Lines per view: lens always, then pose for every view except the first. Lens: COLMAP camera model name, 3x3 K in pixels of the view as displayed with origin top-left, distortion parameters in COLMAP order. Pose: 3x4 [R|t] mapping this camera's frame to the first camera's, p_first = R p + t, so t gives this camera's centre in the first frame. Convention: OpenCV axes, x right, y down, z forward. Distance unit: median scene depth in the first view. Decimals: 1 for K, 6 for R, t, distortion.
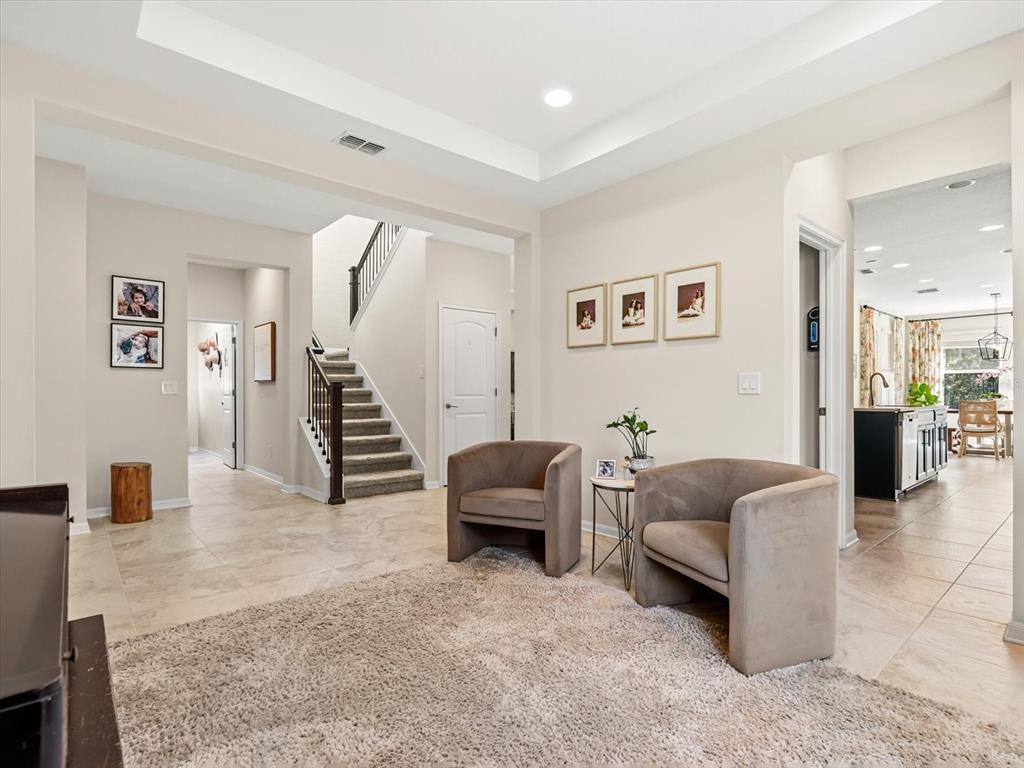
lens RADIAL K [[518.0, 0, 513.9], [0, 518.0, 388.0], [0, 0, 1]] dist [0.000921, 0.000076]
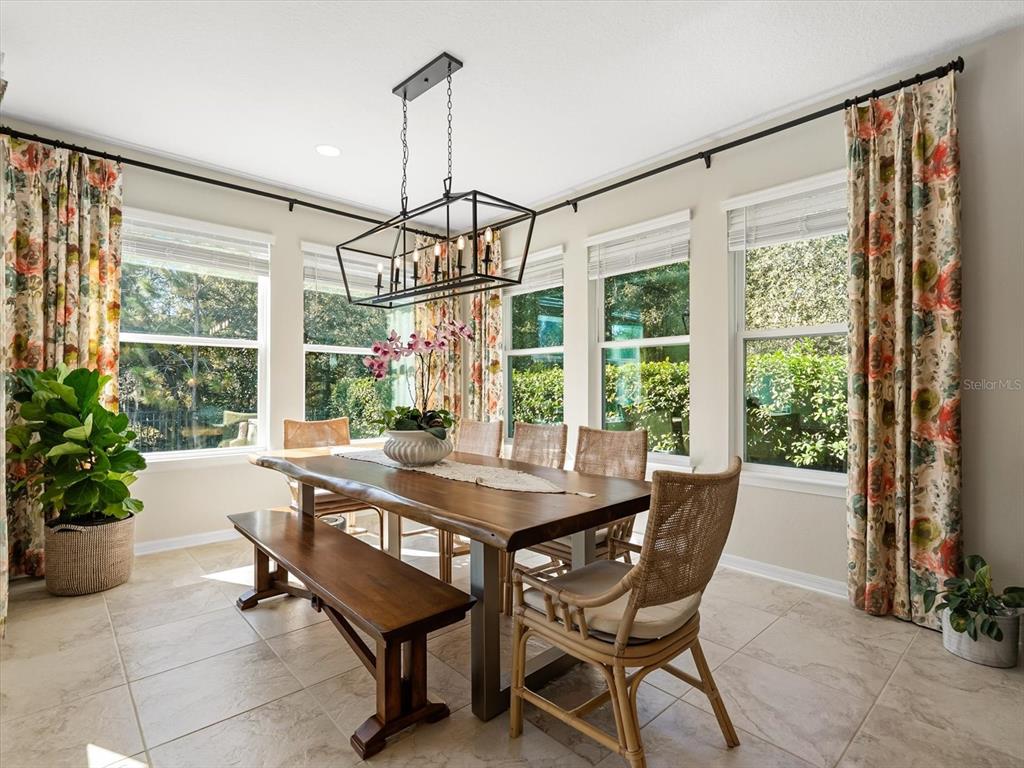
lens RADIAL K [[518.0, 0, 514.2], [0, 518.0, 379.6], [0, 0, 1]] dist [0.000921, 0.000076]
pose [[-0.035259, 0.015558, 0.999257, 0.507487], [-0.003594, 0.999870, -0.015695, -0.000224], [-0.999372, -0.004144, -0.035198, 0.771296]]
